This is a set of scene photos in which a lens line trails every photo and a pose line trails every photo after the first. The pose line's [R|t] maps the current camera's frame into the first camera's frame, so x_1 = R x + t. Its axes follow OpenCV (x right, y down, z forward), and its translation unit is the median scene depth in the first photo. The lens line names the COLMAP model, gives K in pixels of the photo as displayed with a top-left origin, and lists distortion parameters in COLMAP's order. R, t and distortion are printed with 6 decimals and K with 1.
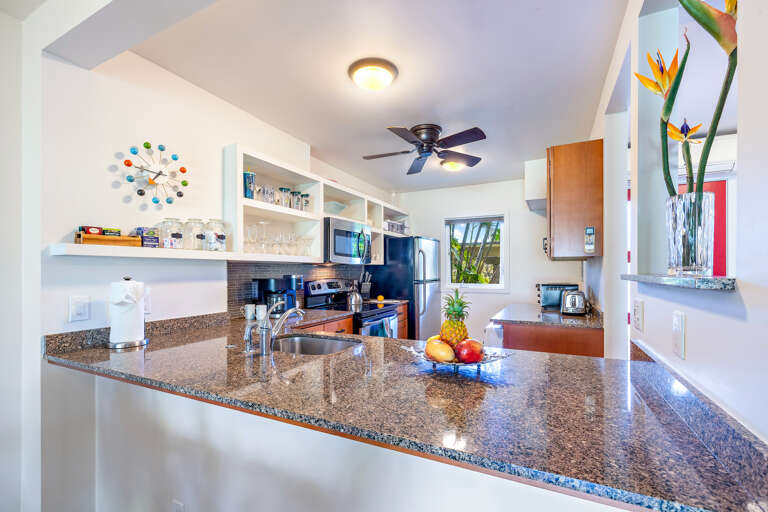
lens RADIAL K [[333.9, 0, 382.3], [0, 333.9, 273.3], [0, 0, 1]] dist [0.000679, -0.000012]
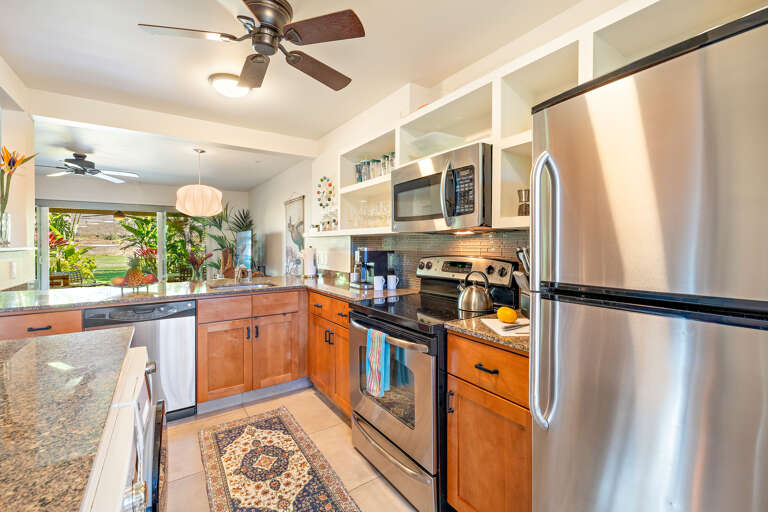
lens RADIAL K [[329.3, 0, 376.7], [0, 329.3, 245.4], [0, 0, 1]] dist [-0.000196, -0.000154]
pose [[-0.494540, 0.010002, -0.869097, 0.486590], [-0.002242, 0.999916, 0.012784, -0.011852], [0.869152, 0.008271, -0.494476, 1.303814]]
